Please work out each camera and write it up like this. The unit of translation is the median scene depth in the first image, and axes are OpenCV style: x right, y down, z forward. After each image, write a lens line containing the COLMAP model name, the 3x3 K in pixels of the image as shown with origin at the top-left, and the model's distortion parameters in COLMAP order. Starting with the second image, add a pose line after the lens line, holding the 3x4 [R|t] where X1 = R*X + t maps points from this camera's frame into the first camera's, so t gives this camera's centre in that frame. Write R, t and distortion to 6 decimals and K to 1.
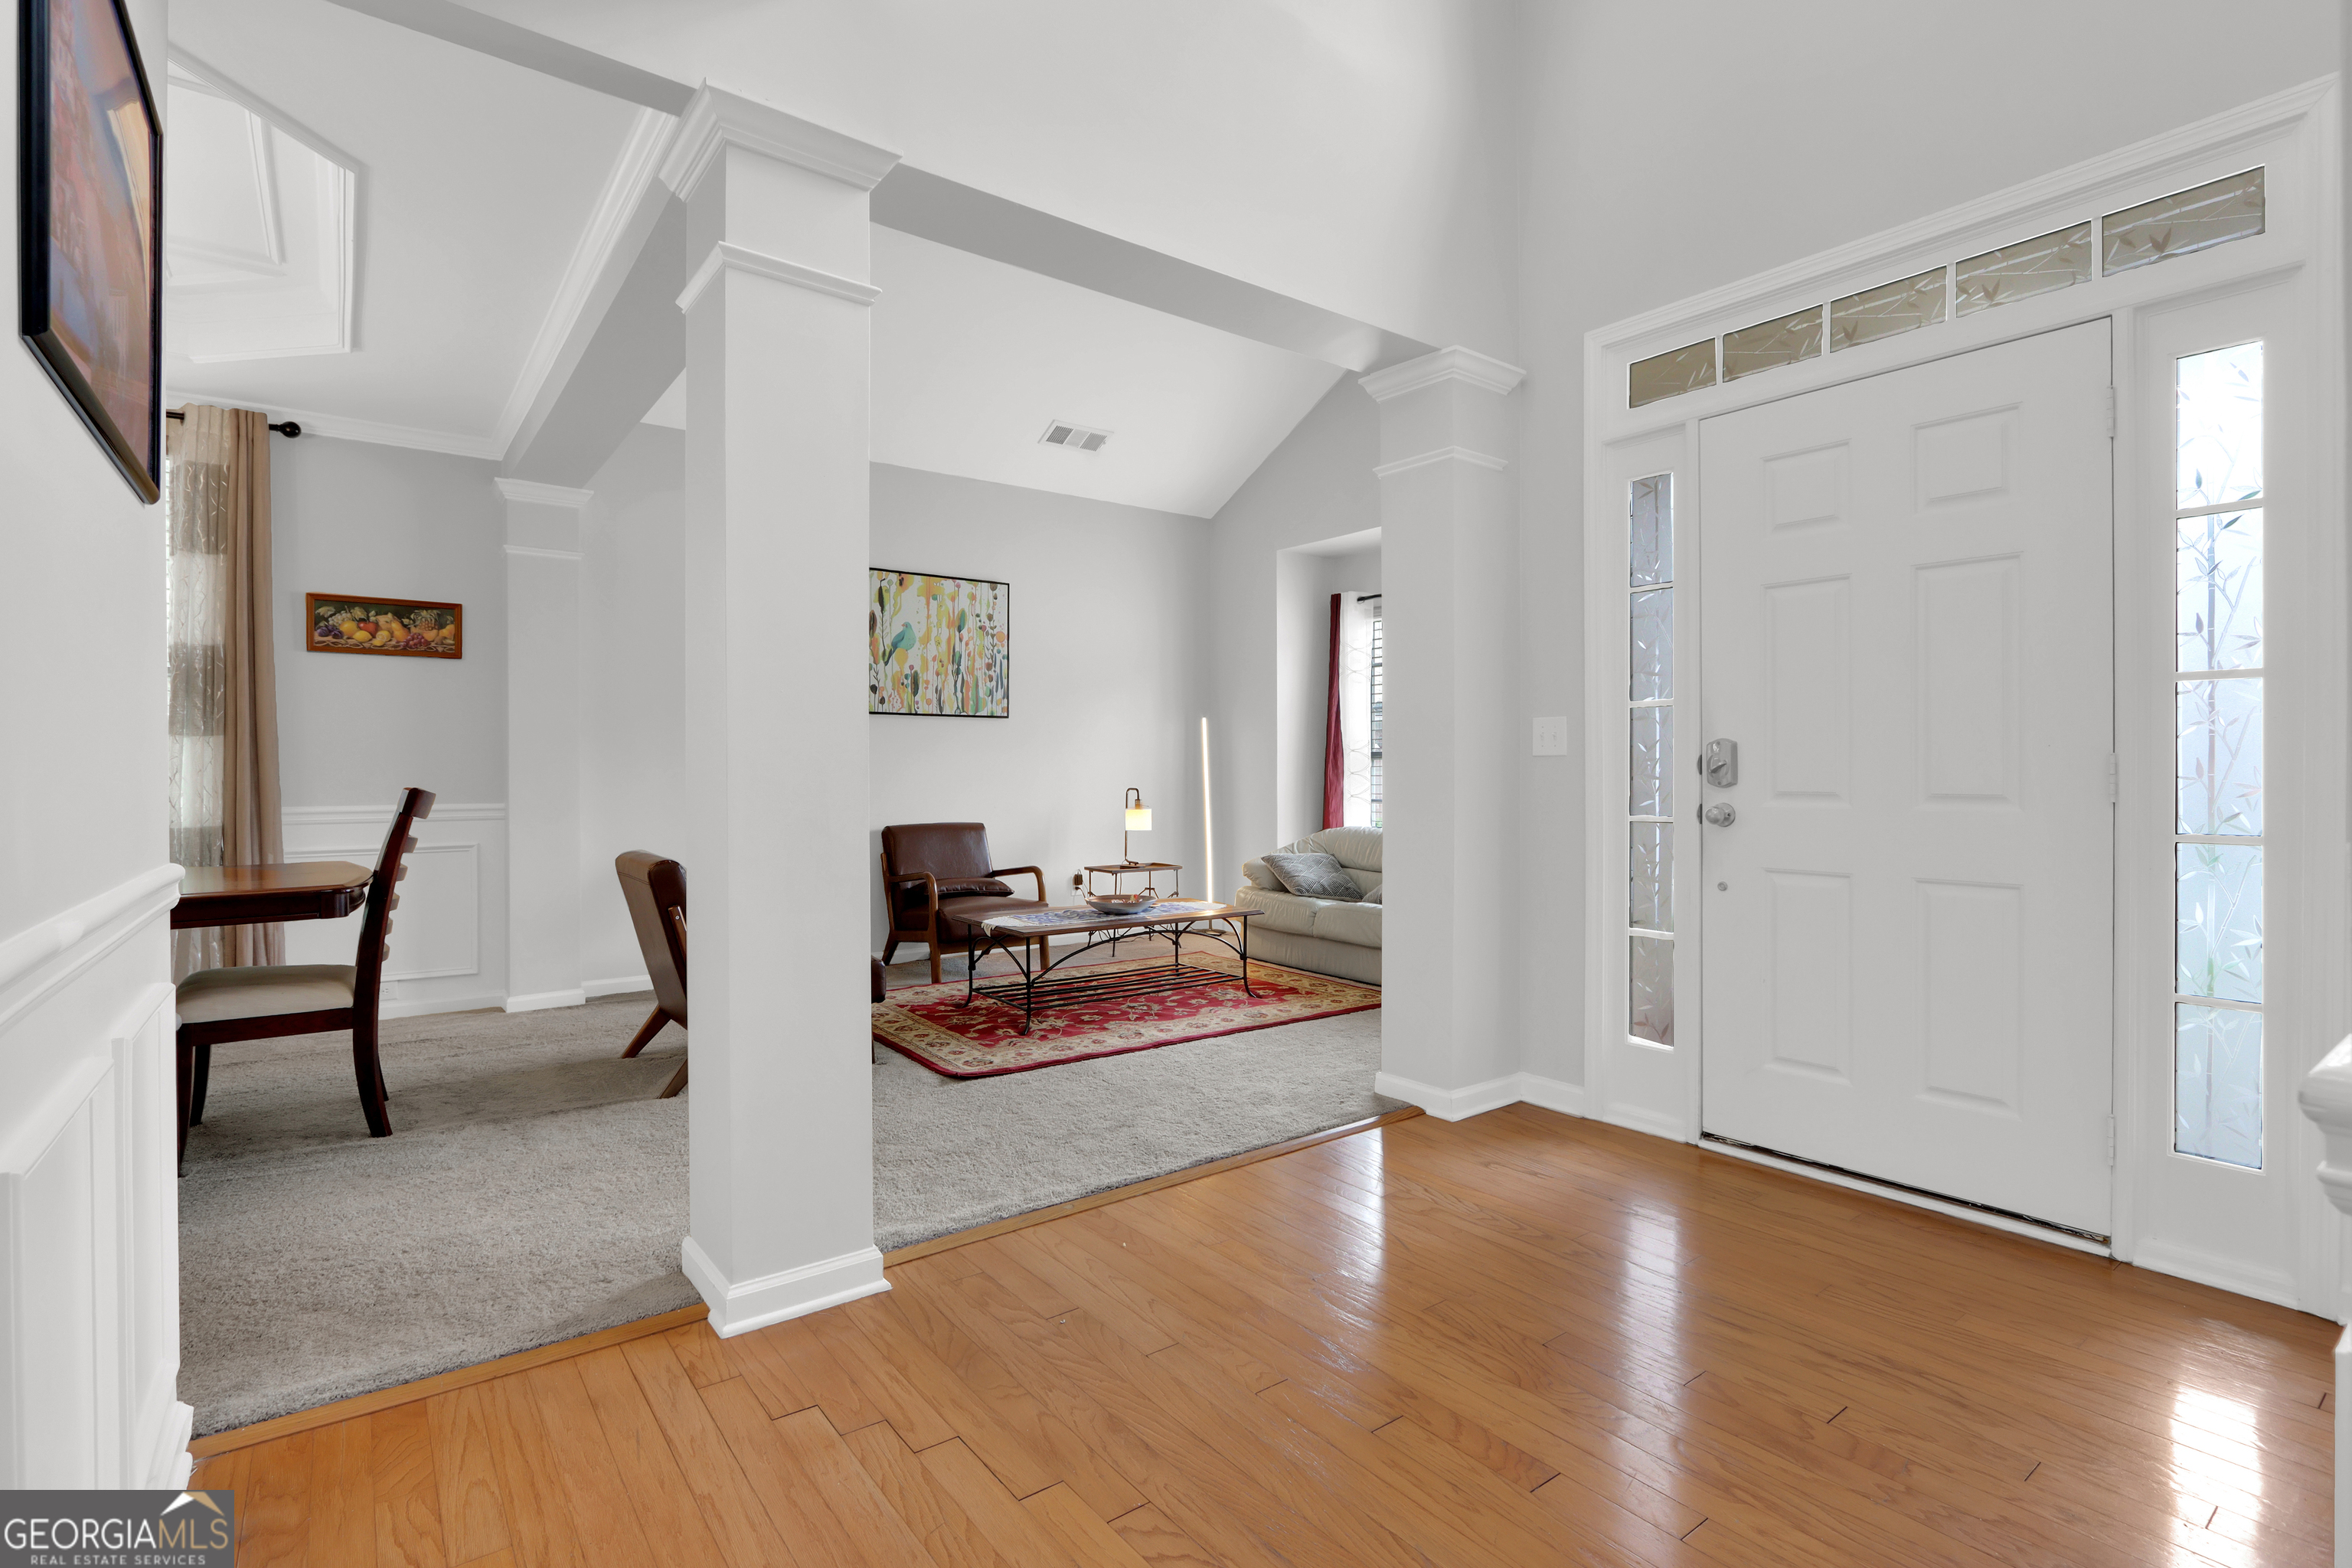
lens RADIAL K [[1100.1, 0, 1172.9], [0, 1100.1, 784.8], [0, 0, 1]] dist [-0.016282, 0.002257]
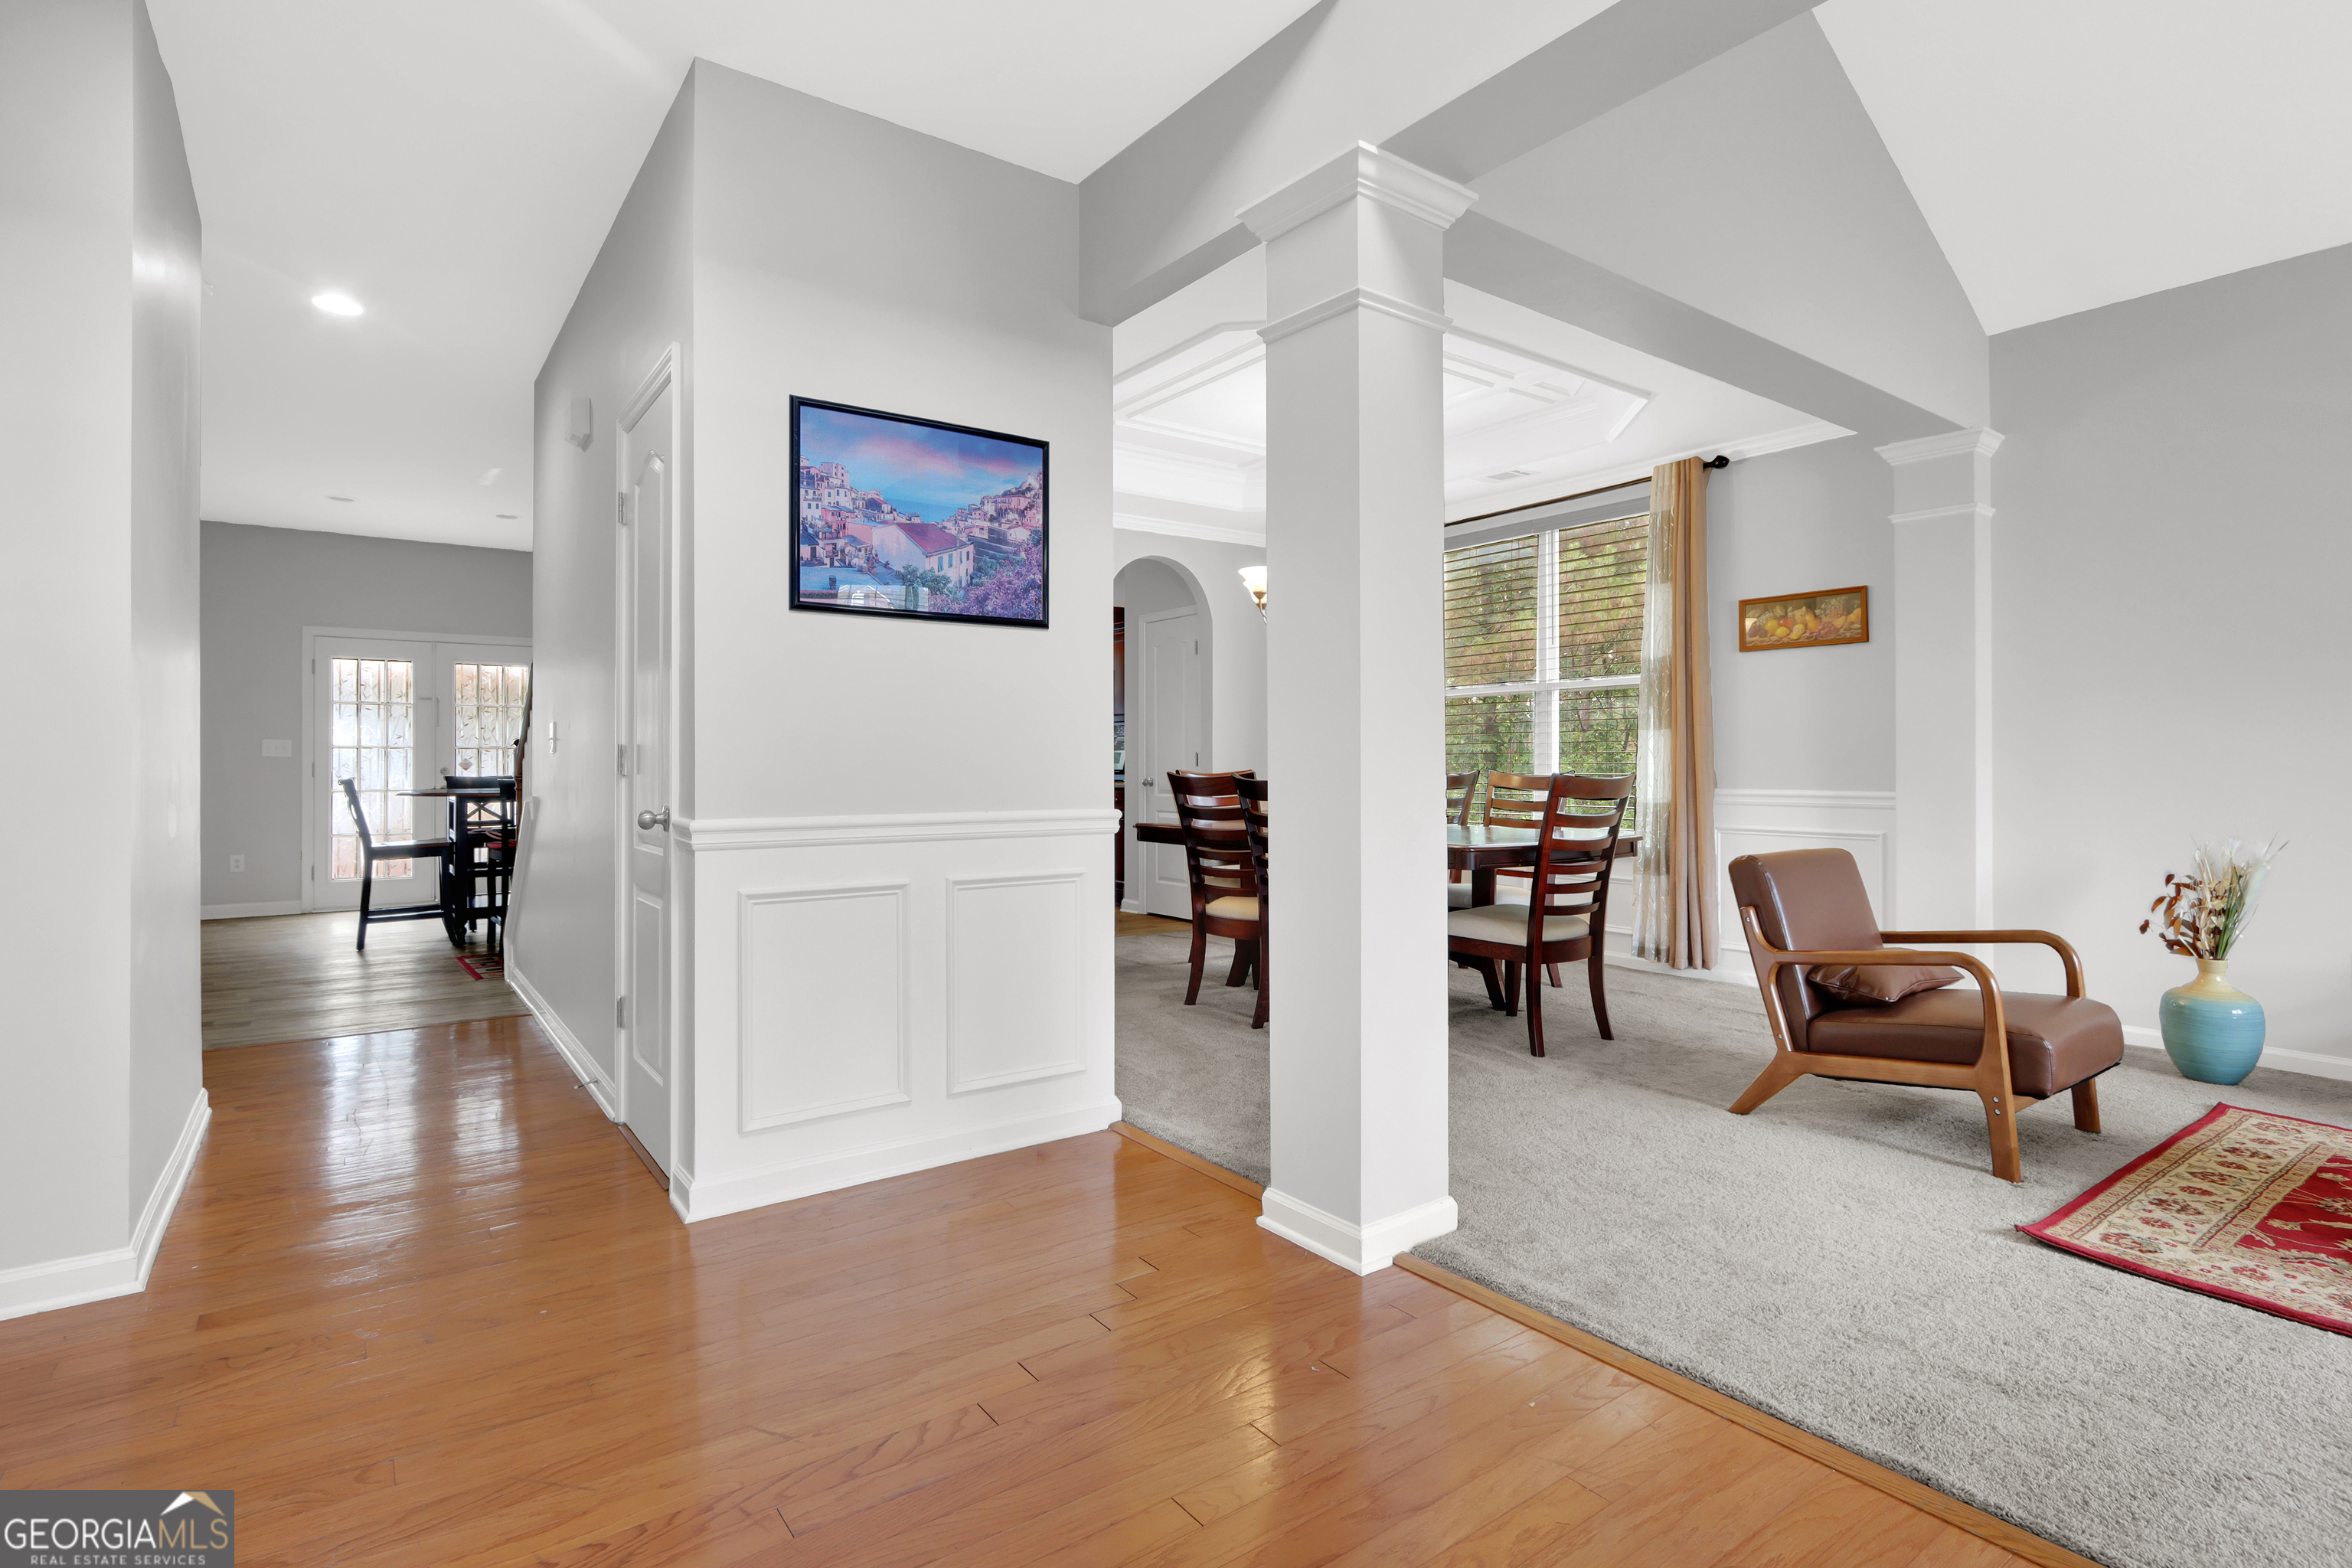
lens RADIAL K [[1155.0, 0, 1174.7], [0, 1155.0, 761.2], [0, 0, 1]] dist [-0.005705, -0.000587]
pose [[-0.019573, 0.001715, -0.999807, 0.422245], [-0.009502, 0.999953, 0.001901, -0.005815], [0.999763, 0.009537, -0.019556, 0.446811]]
